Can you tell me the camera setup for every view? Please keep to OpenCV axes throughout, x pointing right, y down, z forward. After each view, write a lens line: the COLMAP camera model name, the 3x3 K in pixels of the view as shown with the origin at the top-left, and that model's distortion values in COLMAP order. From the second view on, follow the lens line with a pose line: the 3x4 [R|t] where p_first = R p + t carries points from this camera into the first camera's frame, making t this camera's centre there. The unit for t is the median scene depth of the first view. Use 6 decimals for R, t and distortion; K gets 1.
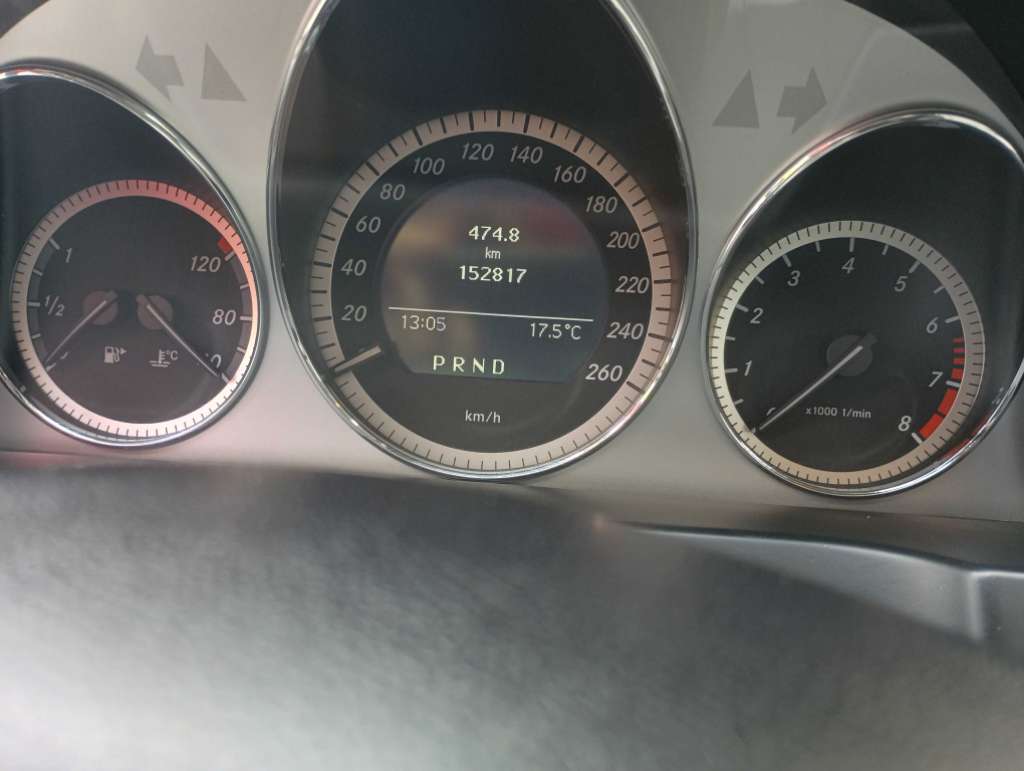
lens RADIAL K [[764.9, 0, 512.0], [0, 764.9, 385.5], [0, 0, 1]] dist [-0.000715, -0.000330]
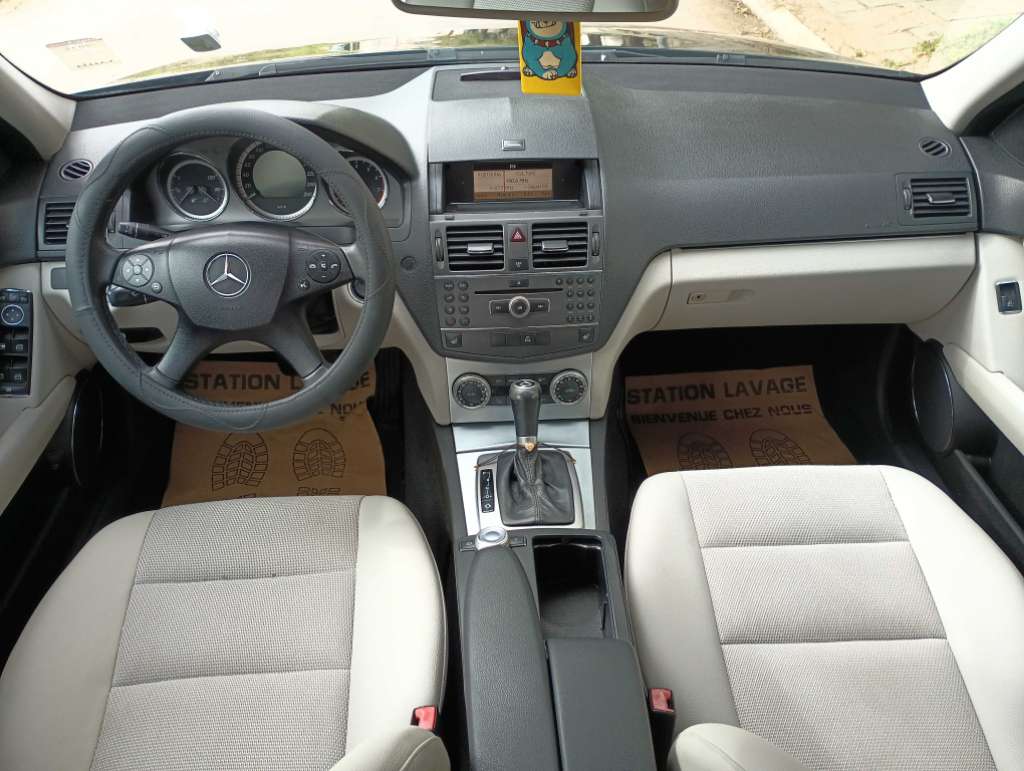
lens RADIAL K [[764.9, 0, 512.0], [0, 764.9, 385.5], [0, 0, 1]] dist [-0.000715, -0.000330]
pose [[0.987783, -0.115070, 0.105088, 0.712384], [0.077151, 0.947017, 0.311779, -0.263958], [-0.135397, -0.299862, 0.944325, -3.768507]]
